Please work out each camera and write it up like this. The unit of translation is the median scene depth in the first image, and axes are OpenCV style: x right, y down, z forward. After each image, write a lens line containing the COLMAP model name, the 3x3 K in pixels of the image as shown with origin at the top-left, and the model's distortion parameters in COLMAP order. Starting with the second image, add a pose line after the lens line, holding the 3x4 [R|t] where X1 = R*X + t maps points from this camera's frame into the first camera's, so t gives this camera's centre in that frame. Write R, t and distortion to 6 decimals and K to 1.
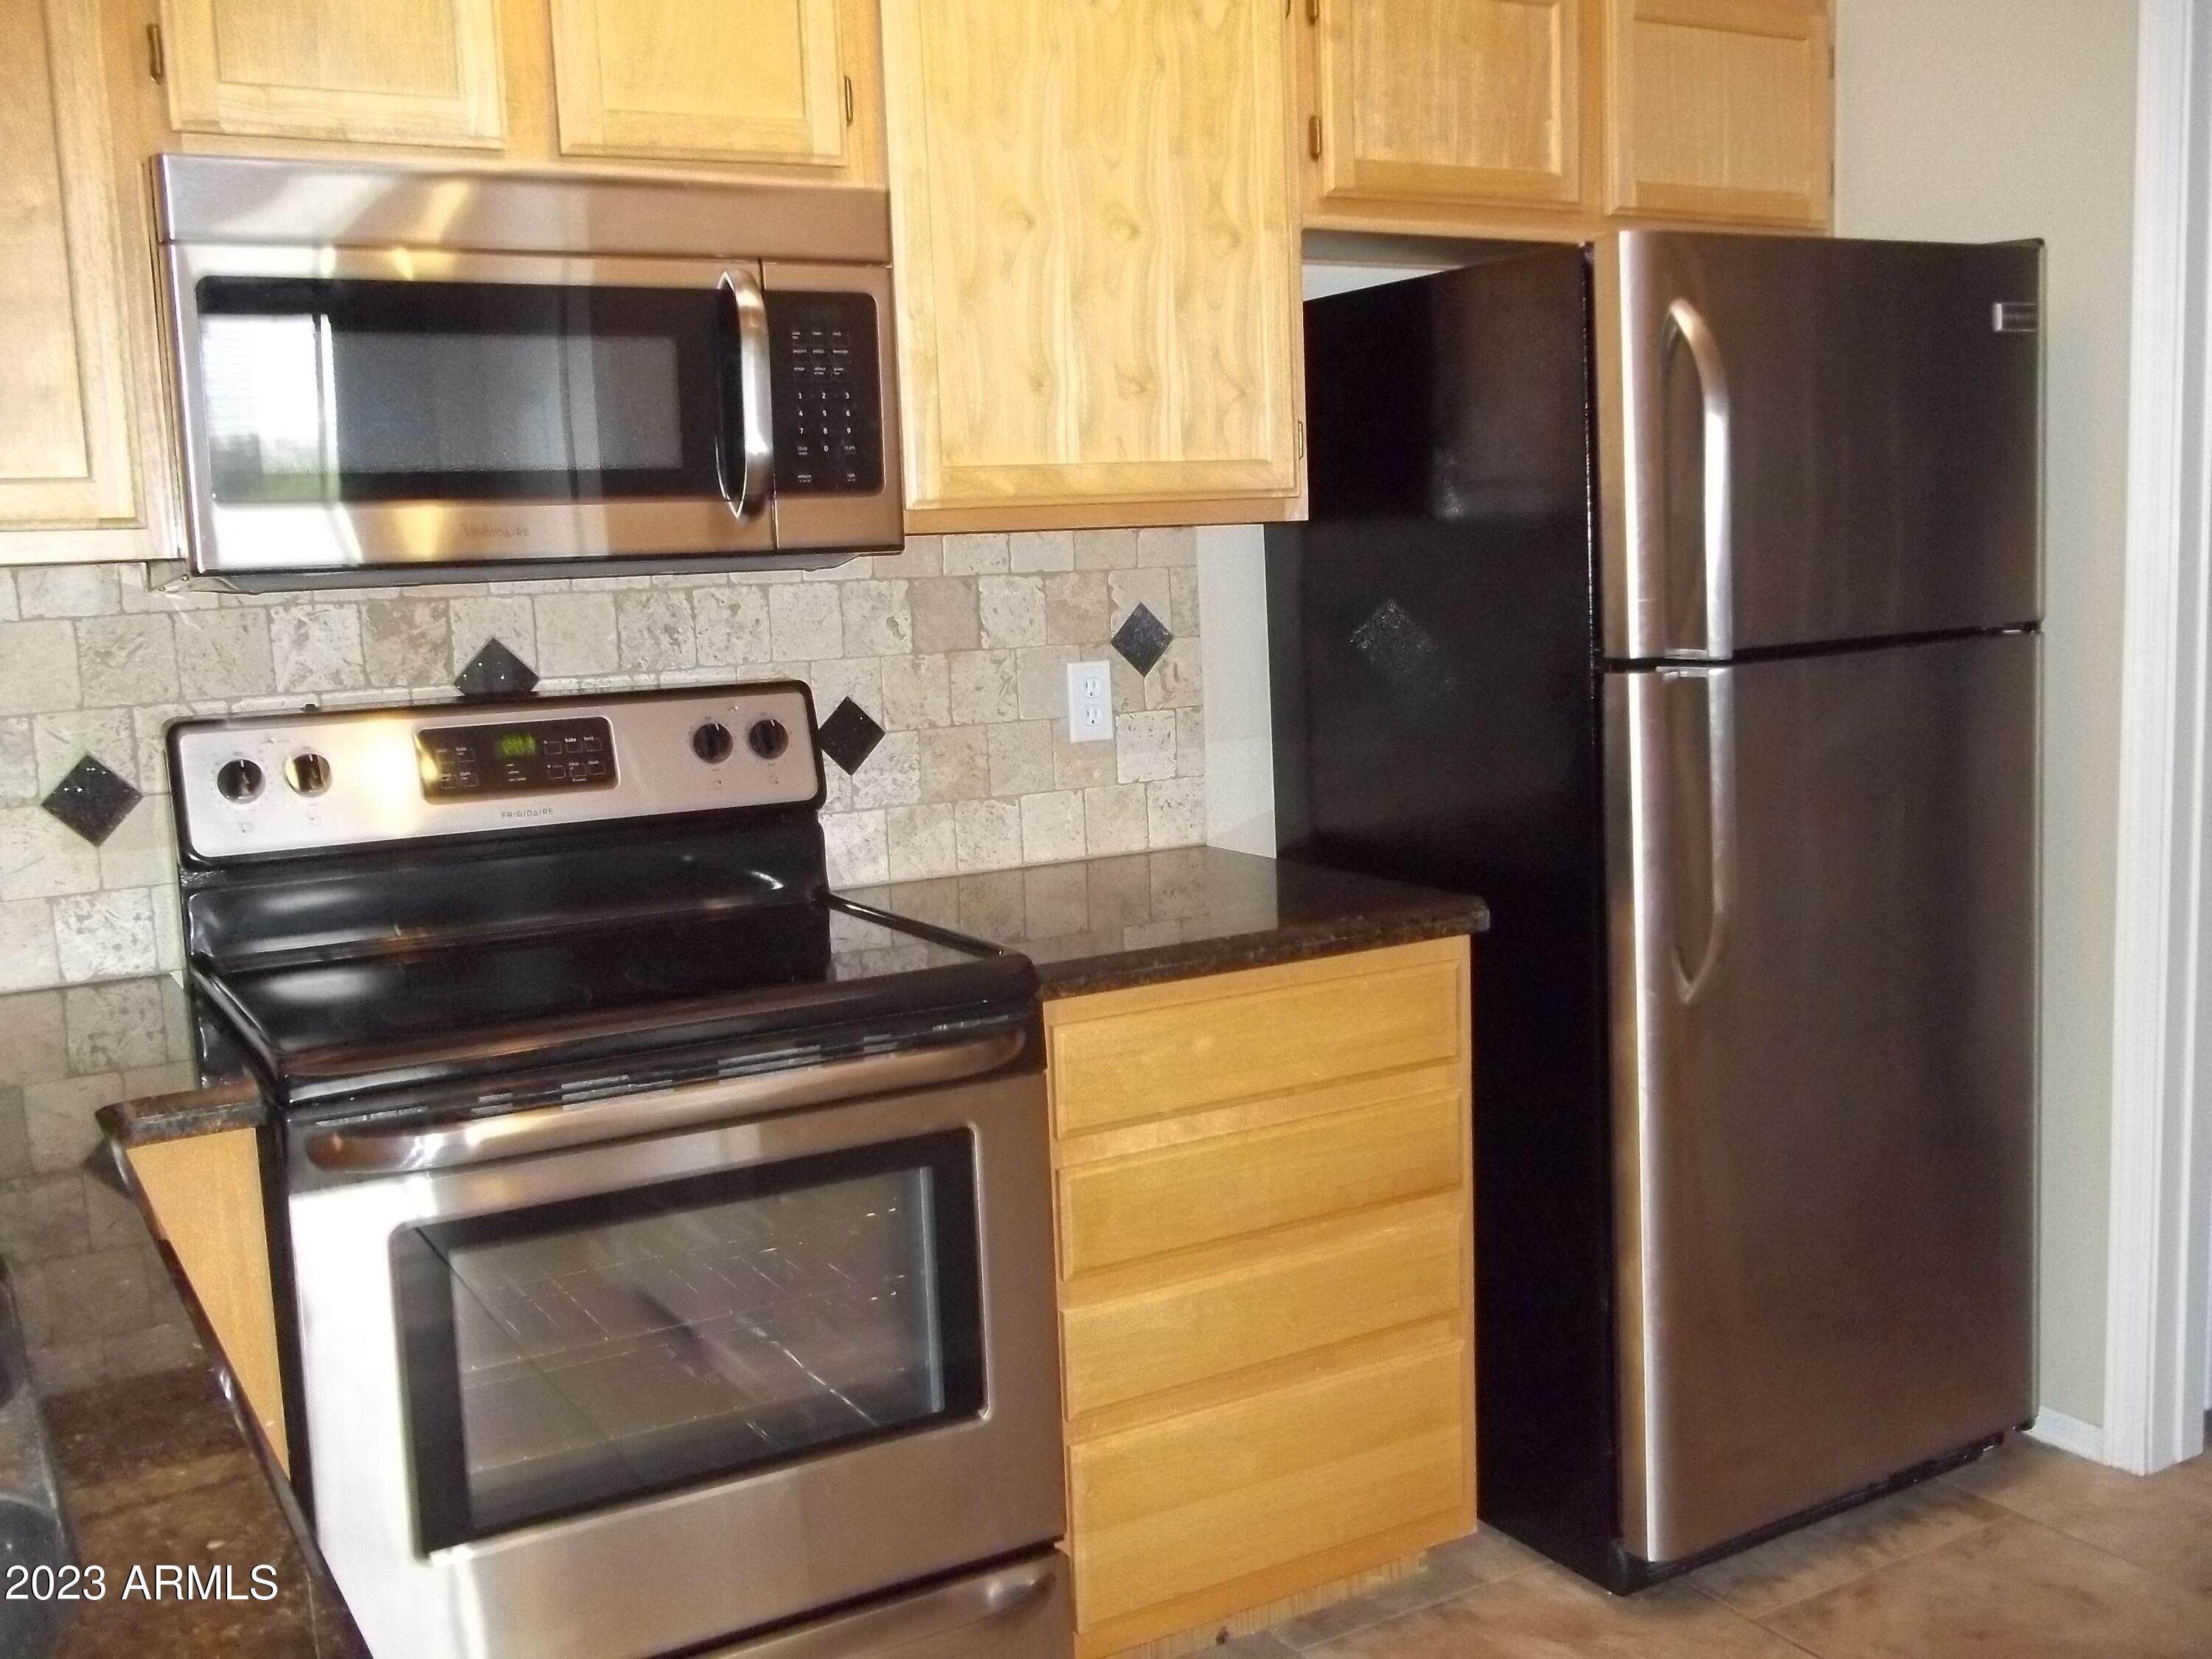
lens RADIAL K [[2165.4, 0, 1106.0], [0, 2165.4, 829.5], [0, 0, 1]] dist [-0.011377, 0.018754]
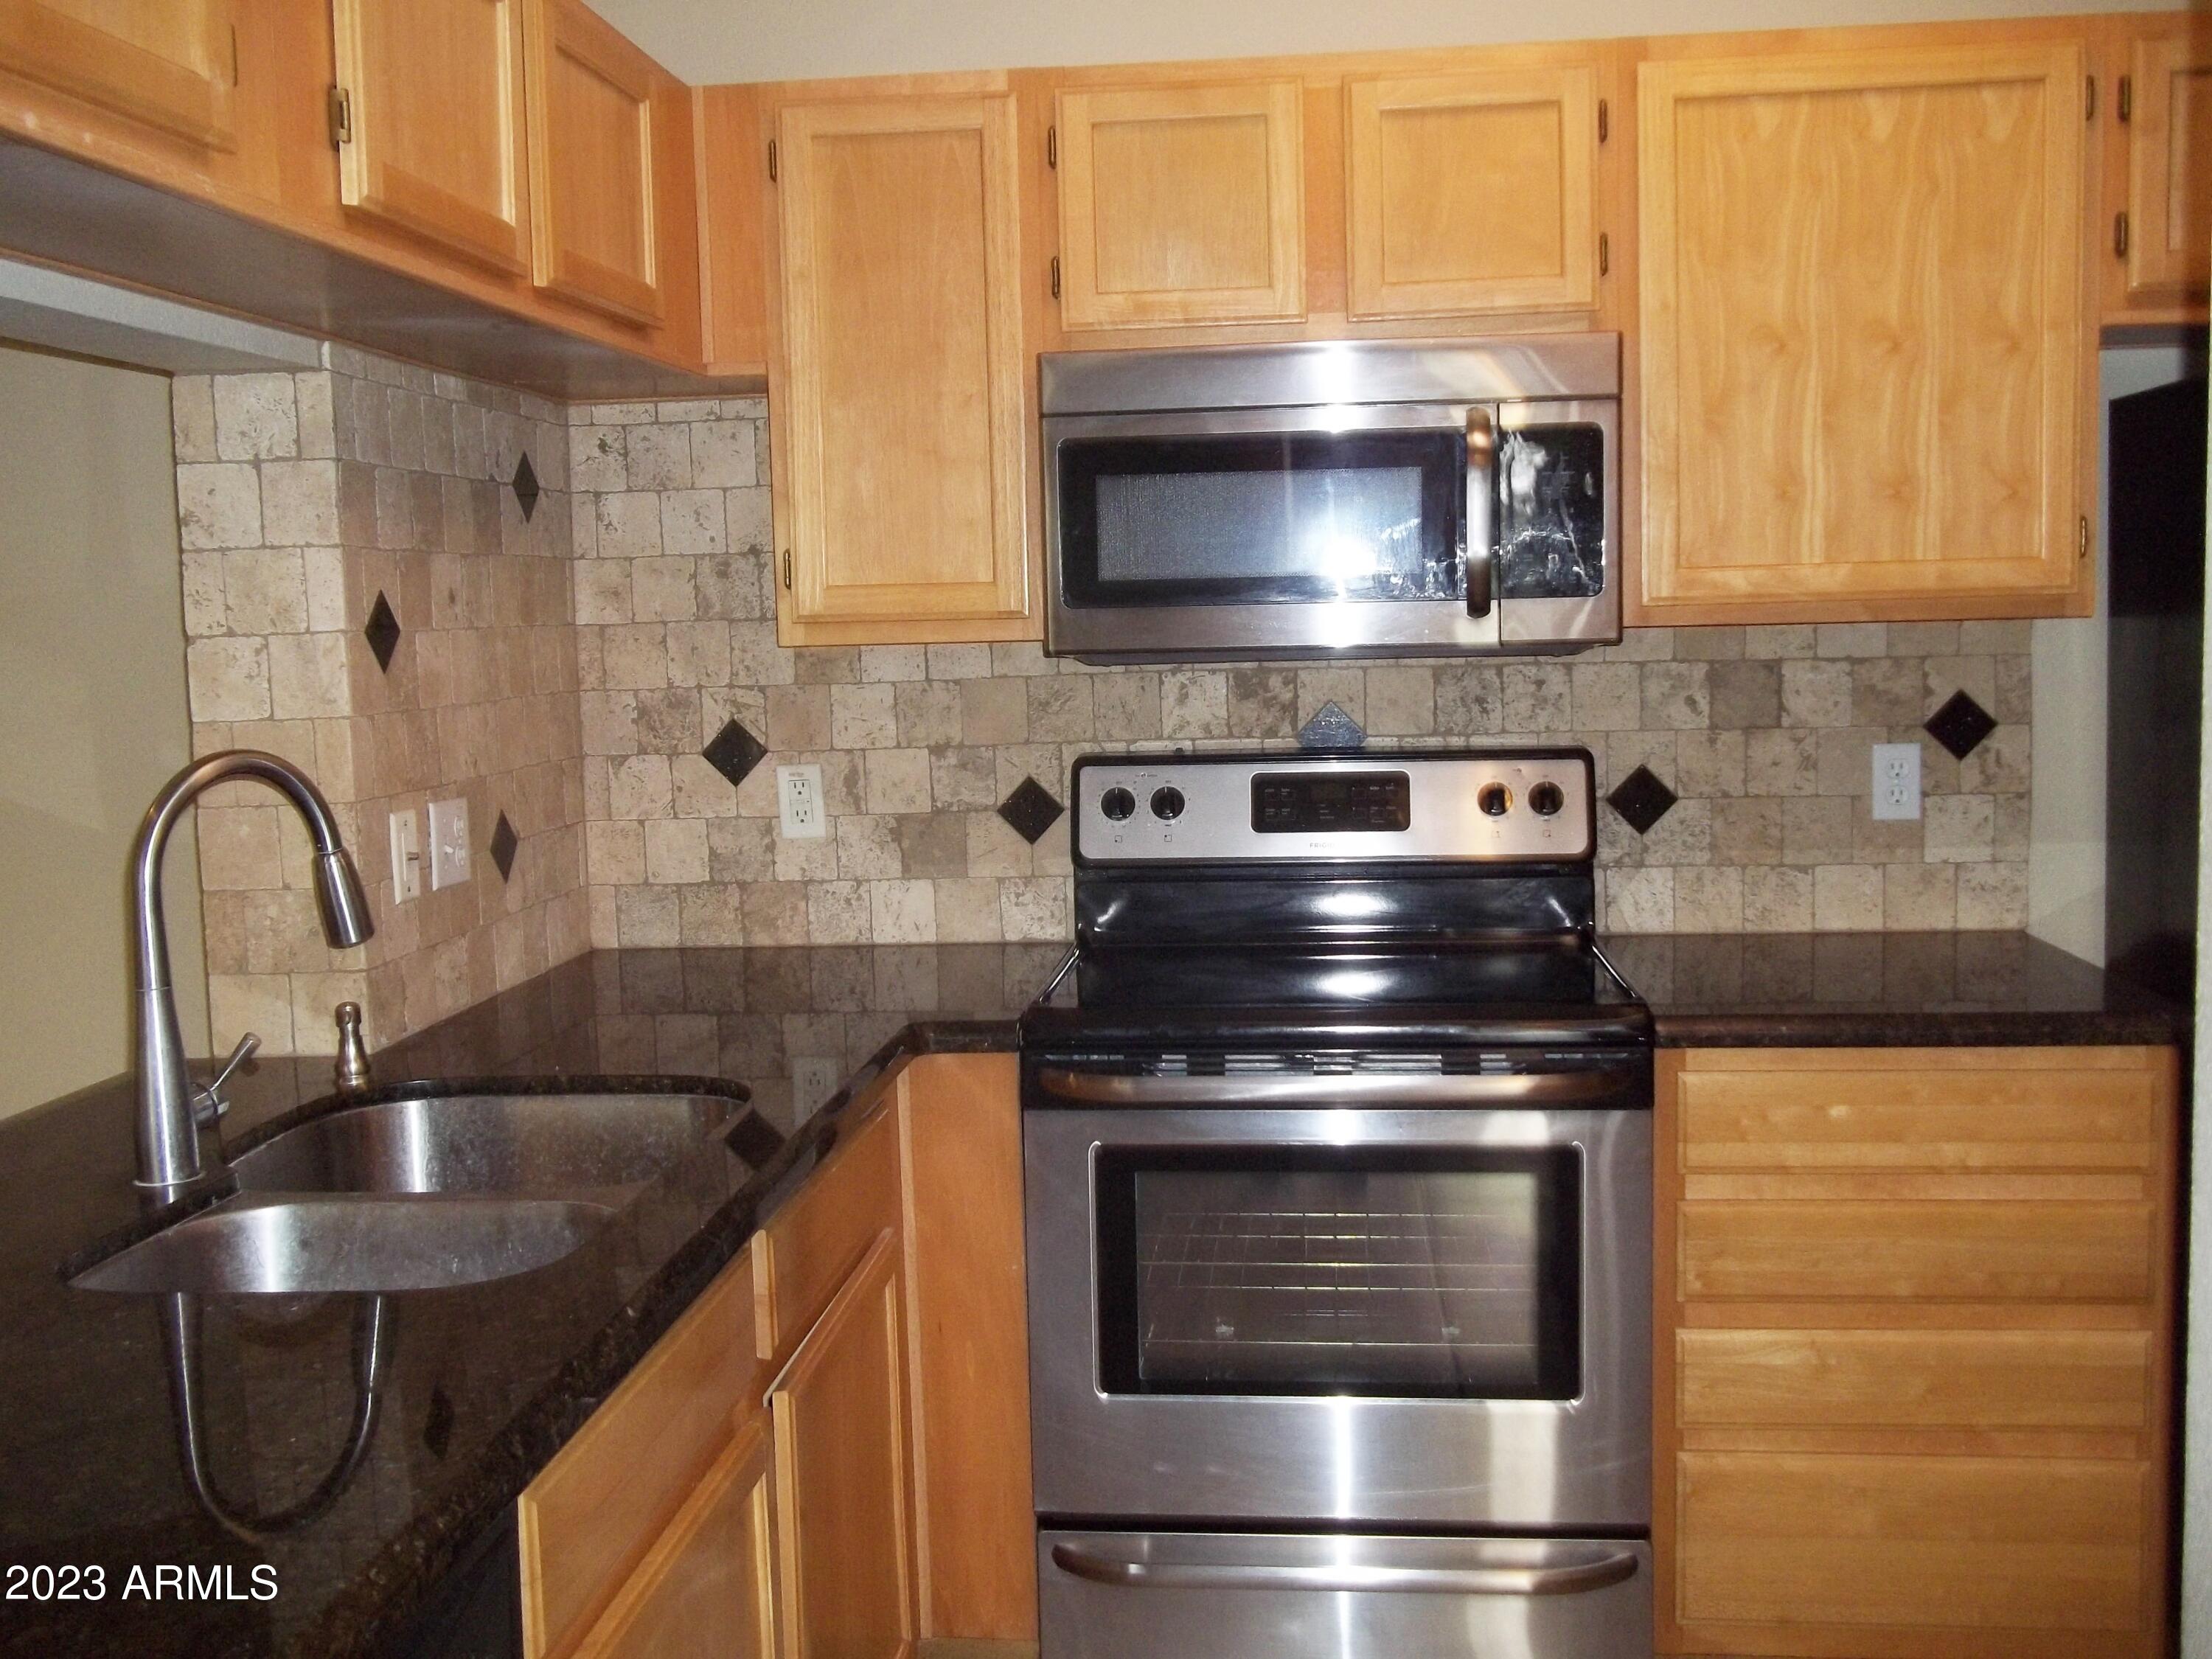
lens RADIAL K [[2149.7, 0, 1106.0], [0, 2149.7, 829.5], [0, 0, 1]] dist [-0.001252, 0.018960]
pose [[0.812633, 0.076534, -0.577729, 0.314758], [-0.082385, 0.996470, 0.016124, -0.024012], [0.576924, 0.034493, 0.816069, -0.072396]]
